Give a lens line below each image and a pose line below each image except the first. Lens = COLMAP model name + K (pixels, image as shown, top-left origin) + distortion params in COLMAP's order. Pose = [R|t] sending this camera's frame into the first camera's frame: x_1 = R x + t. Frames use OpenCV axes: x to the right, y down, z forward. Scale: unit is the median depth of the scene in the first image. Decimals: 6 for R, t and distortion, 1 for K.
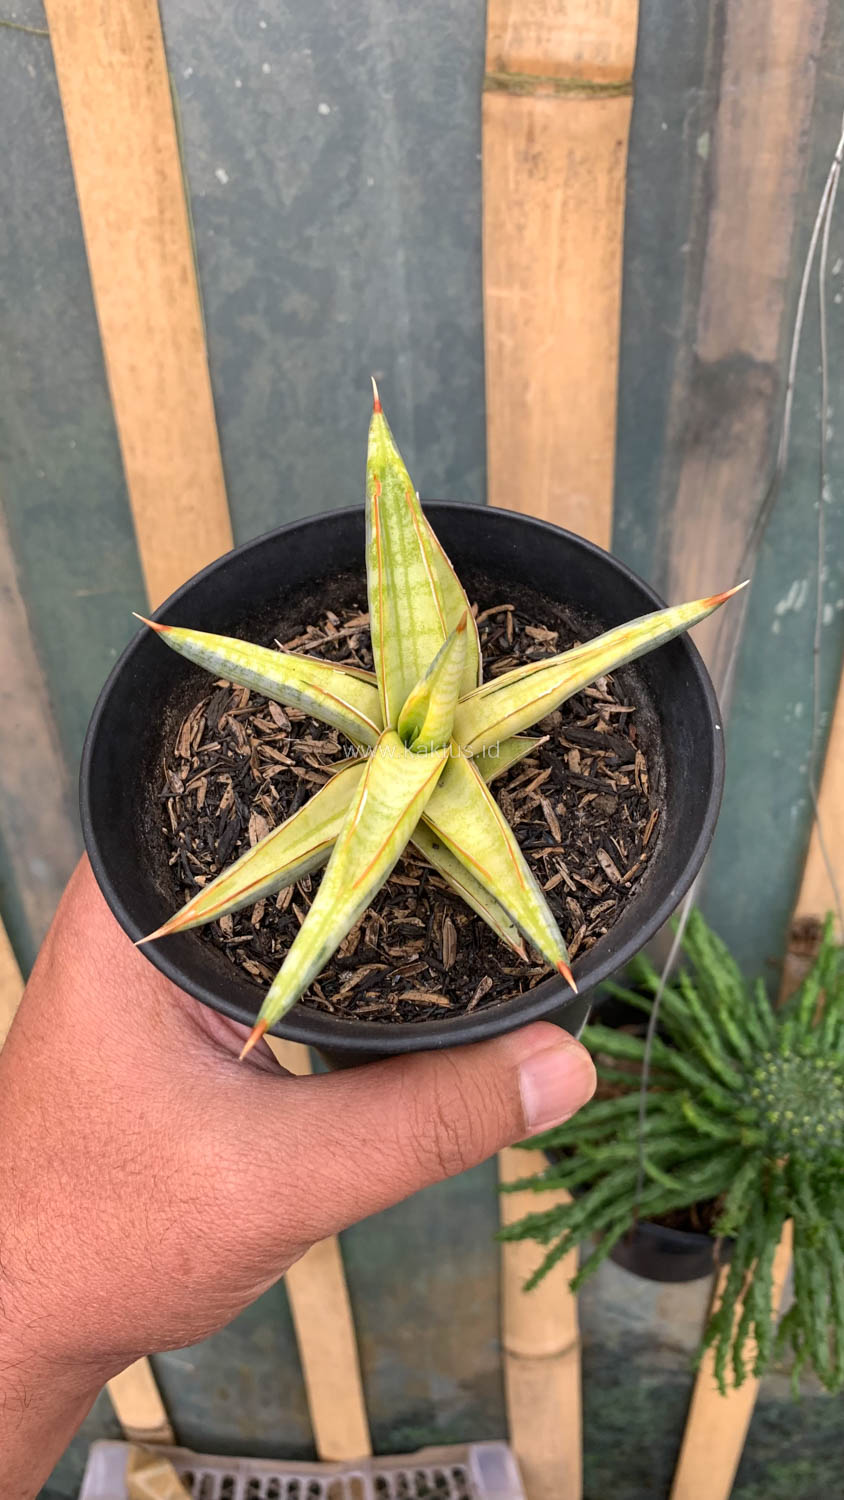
lens RADIAL K [[1166.0, 0, 413.9], [0, 1166.0, 748.2], [0, 0, 1]] dist [-0.008639, 0.007081]
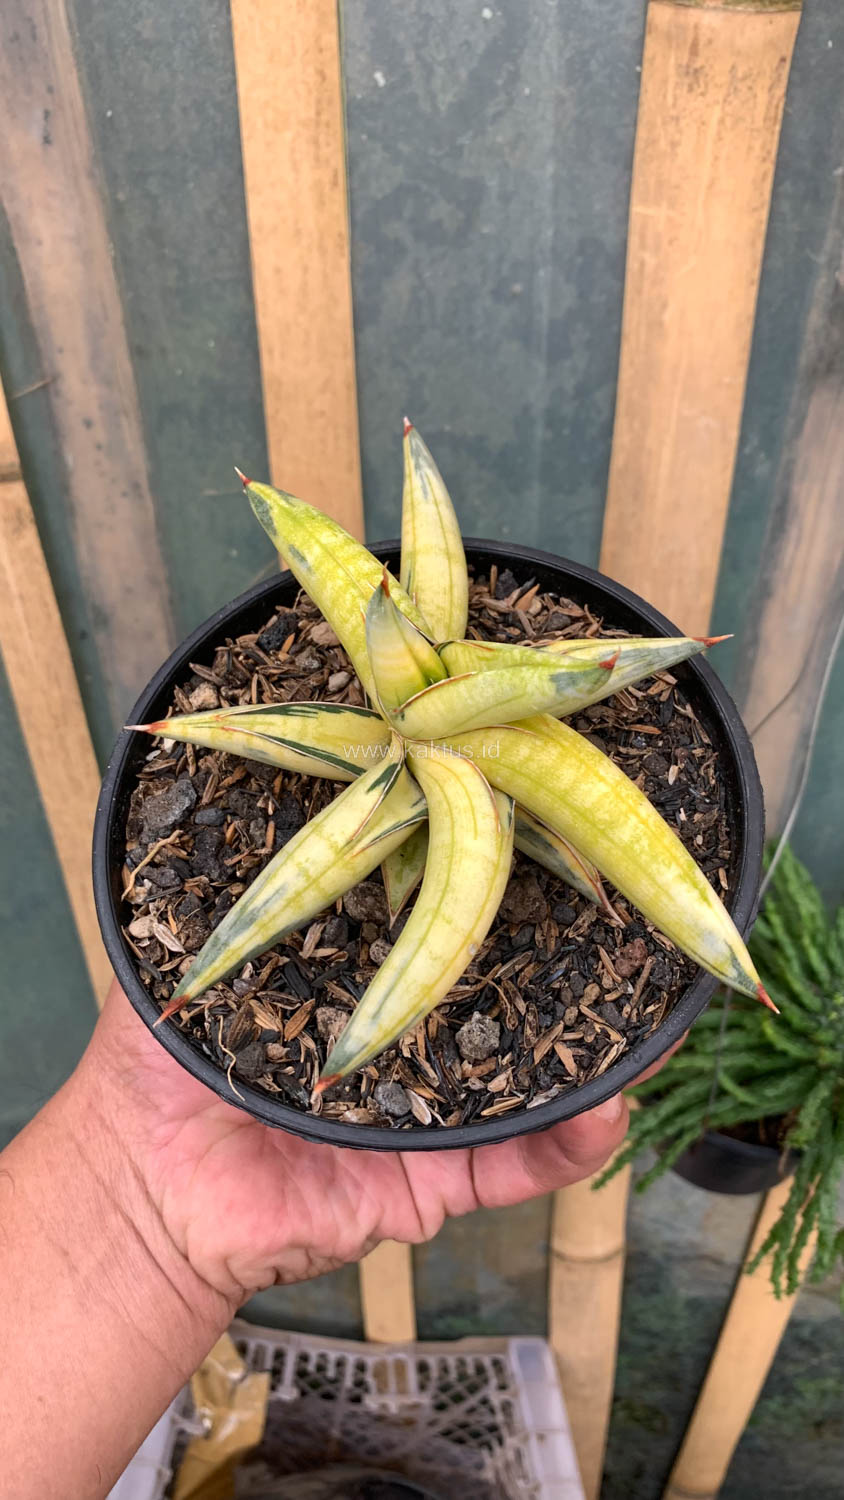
lens RADIAL K [[1165.2, 0, 418.3], [0, 1165.2, 741.5], [0, 0, 1]] dist [-0.025479, 0.035003]
pose [[0.997576, 0.058859, -0.037130, -0.056523], [-0.056633, 0.996685, 0.058416, 0.017300], [0.040445, -0.056171, 0.997602, -0.028994]]
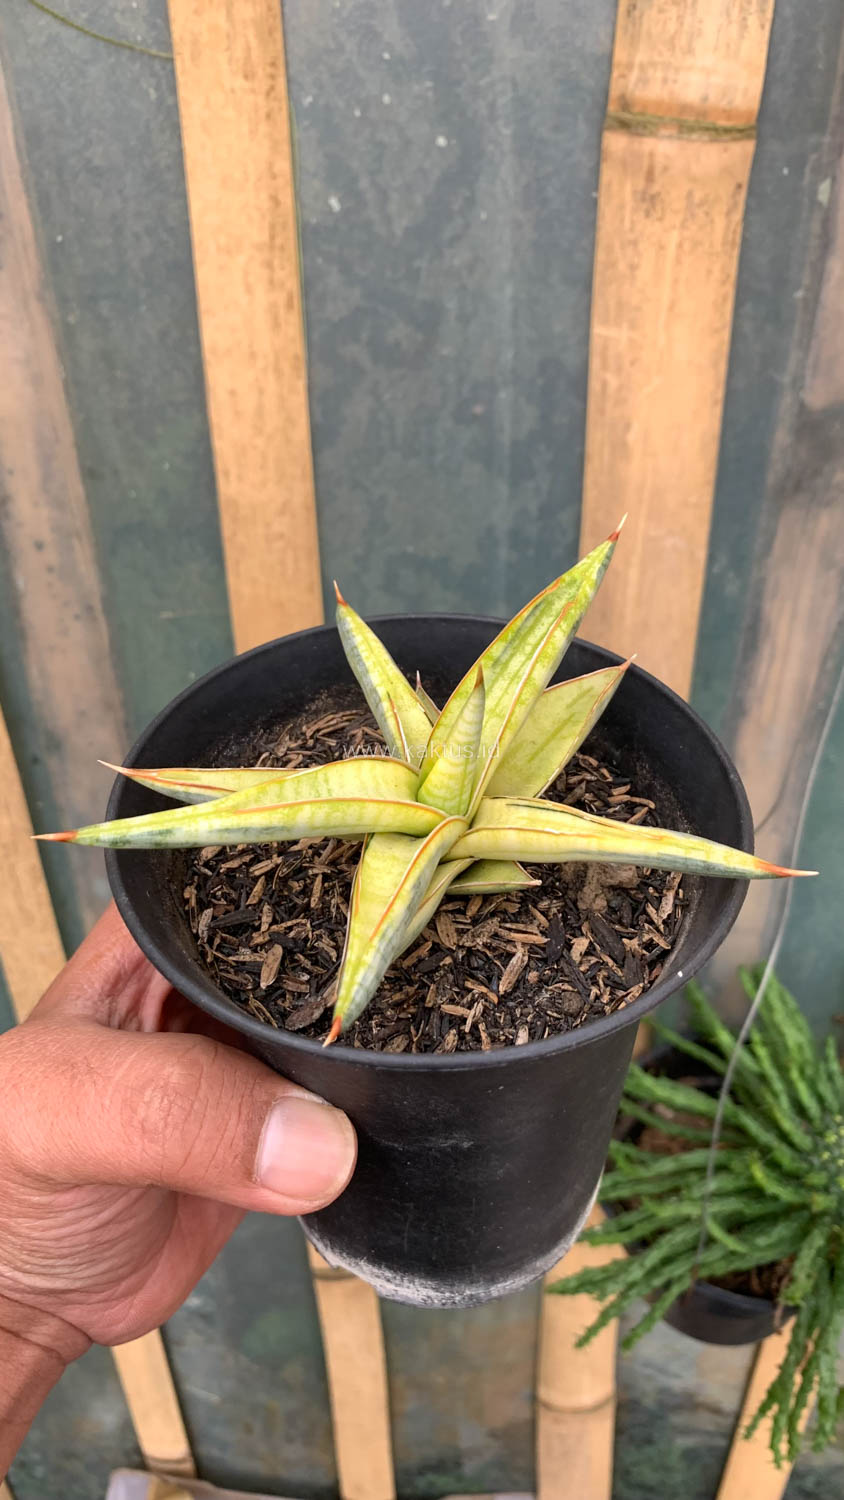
lens RADIAL K [[1167.4, 0, 423.8], [0, 1167.4, 752.0], [0, 0, 1]] dist [-0.005558, 0.002539]
pose [[0.998721, 0.045996, -0.021011, -0.043078], [-0.046399, 0.998740, -0.019106, -0.008474], [0.020106, 0.020056, 0.999597, 0.014275]]
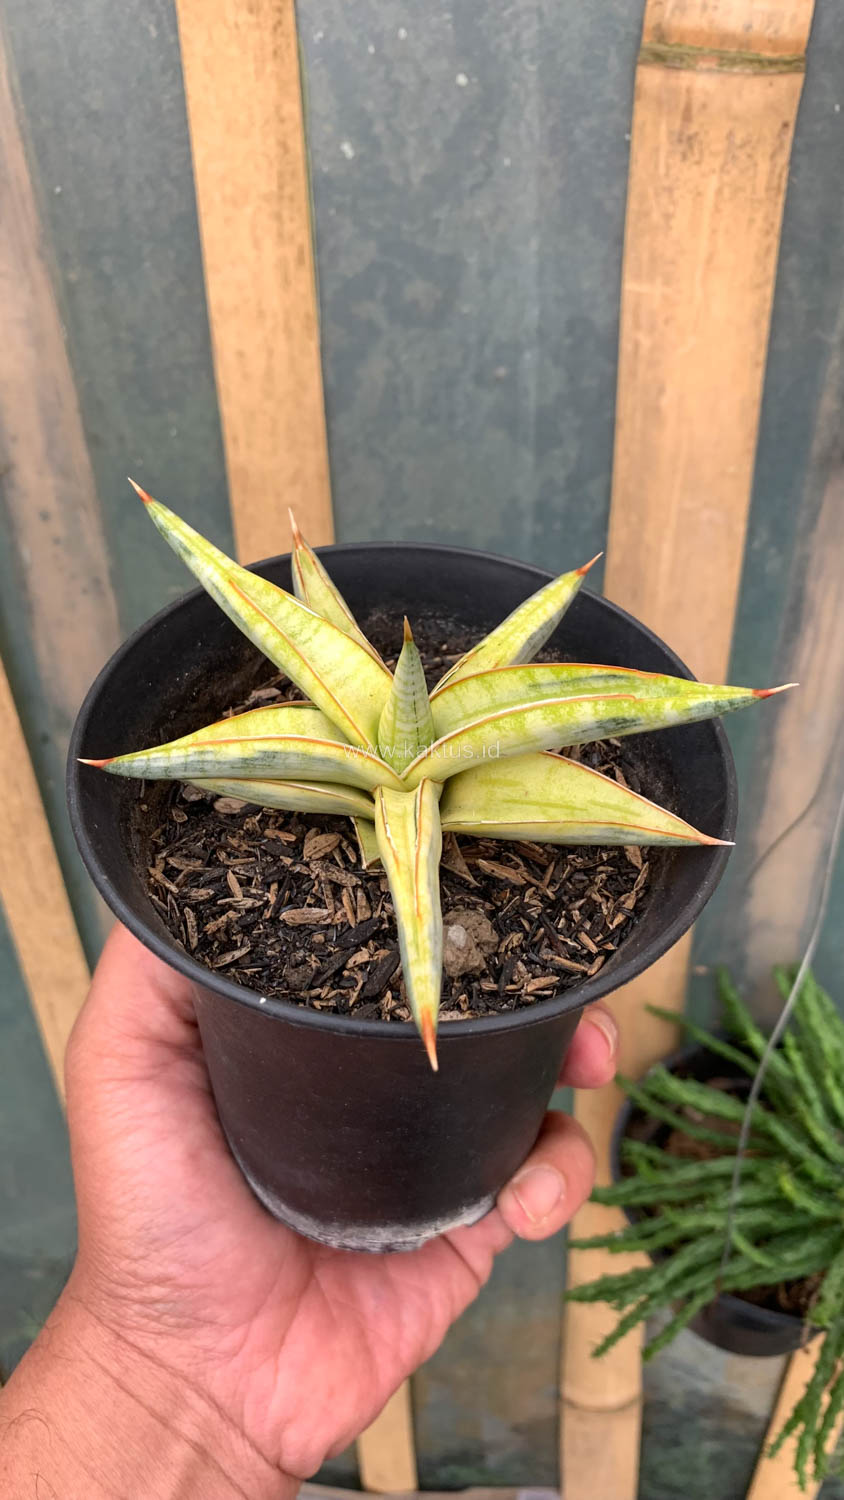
lens RADIAL K [[1174.9, 0, 418.7], [0, 1174.9, 762.4], [0, 0, 1]] dist [-0.013640, 0.015247]
pose [[0.995840, 0.061713, -0.067045, -0.014247], [-0.061153, 0.998074, 0.010378, -0.015781], [0.067557, -0.006235, 0.997696, 0.062012]]
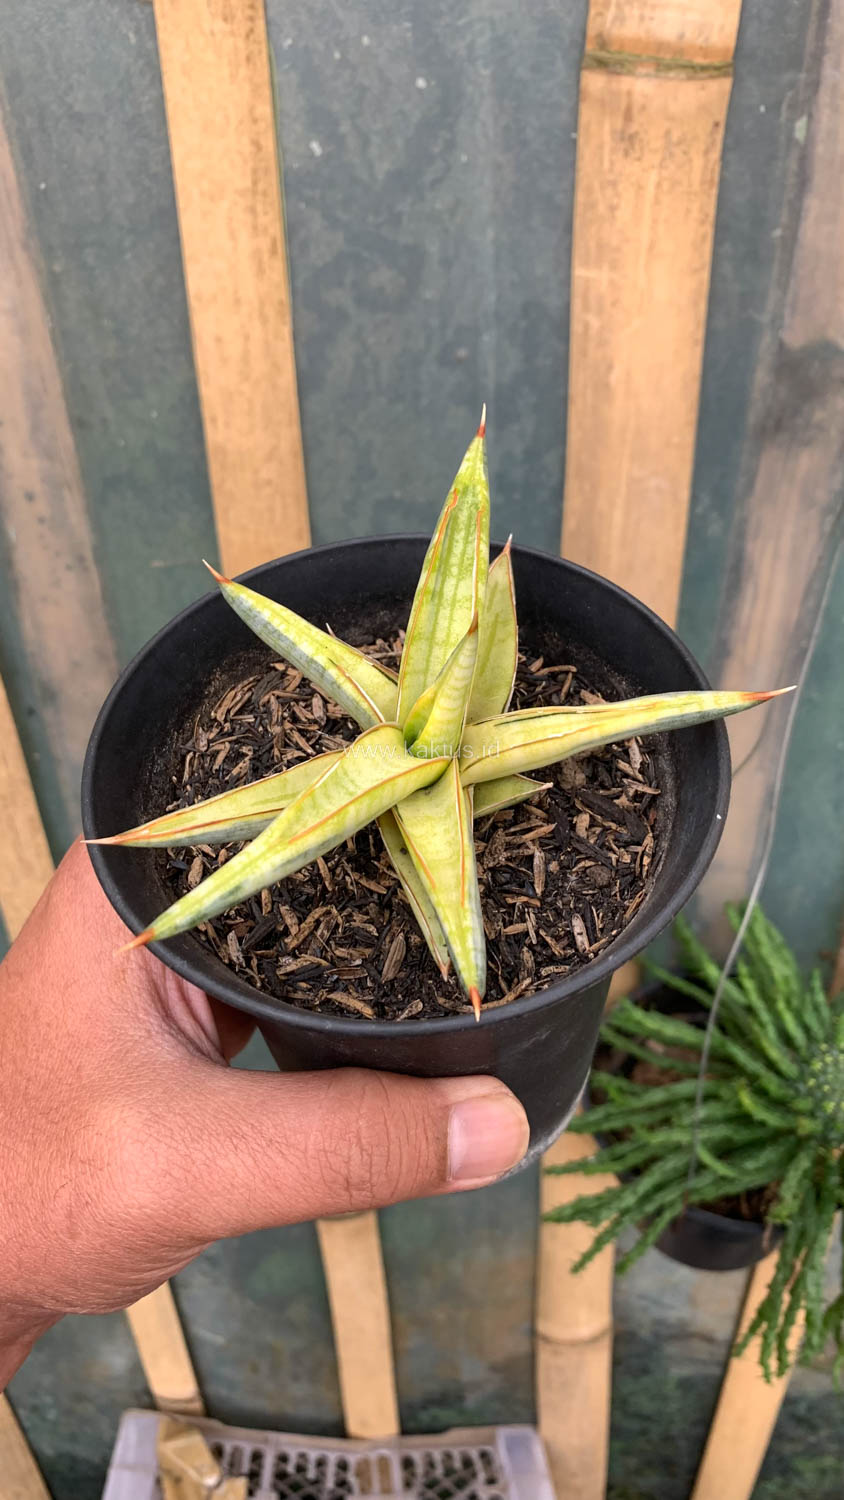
lens RADIAL K [[1164.9, 0, 427.4], [0, 1164.9, 747.0], [0, 0, 1]] dist [-0.010910, 0.012250]
pose [[0.999480, 0.030178, -0.011355, -0.039356], [-0.030096, 0.999520, 0.007303, 0.011712], [0.011570, -0.006958, 0.999909, -0.001793]]
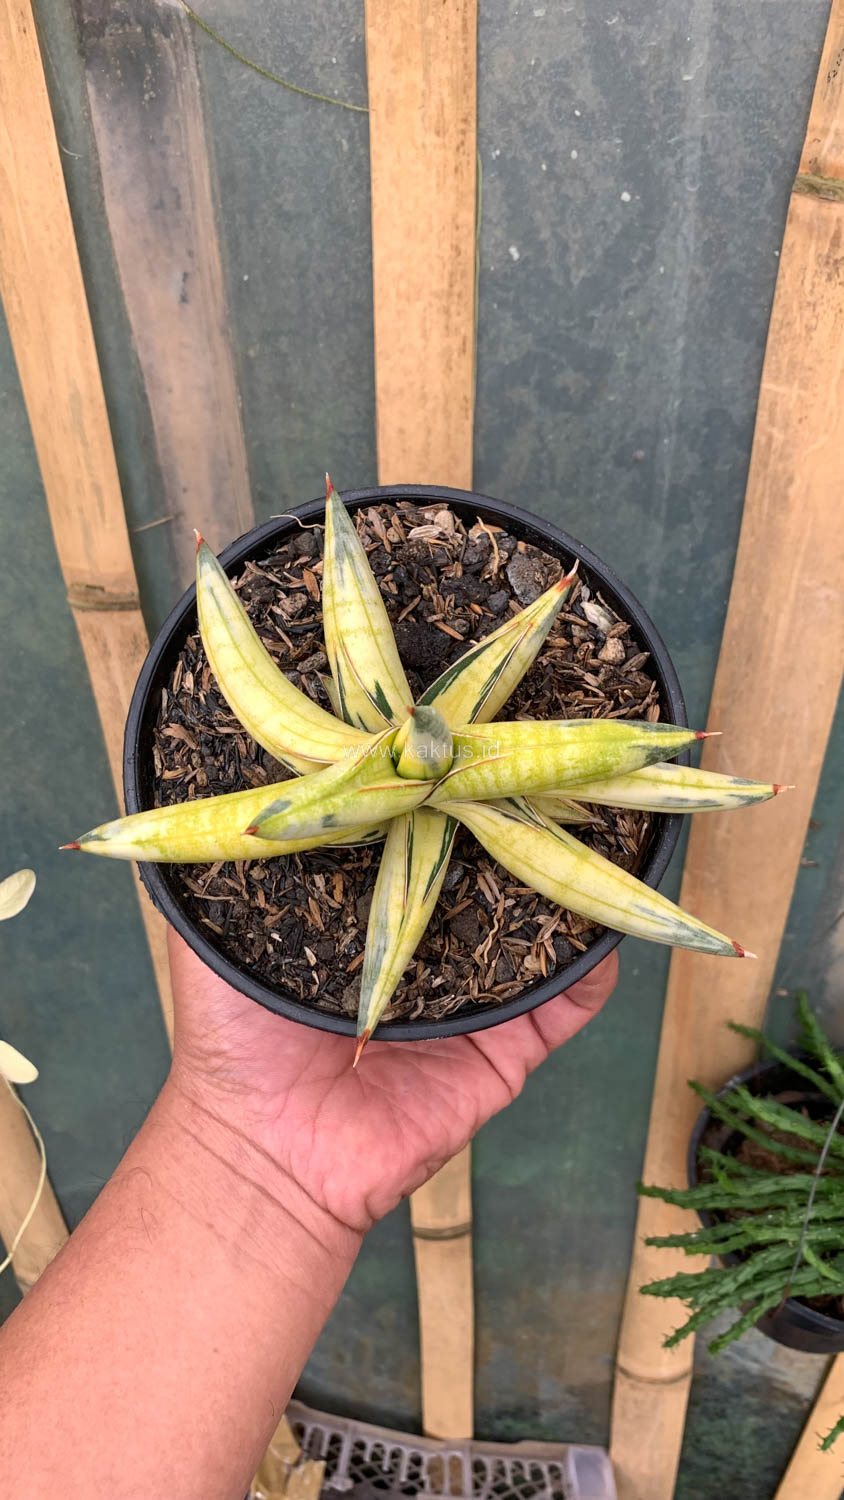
lens RADIAL K [[1164.0, 0, 428.7], [0, 1164.0, 750.5], [0, 0, 1]] dist [-0.010835, 0.011379]
pose [[0.987744, 0.114791, -0.105761, -0.076405], [-0.110197, 0.992734, 0.048321, -0.097602], [0.110540, -0.036074, 0.993217, -0.022180]]
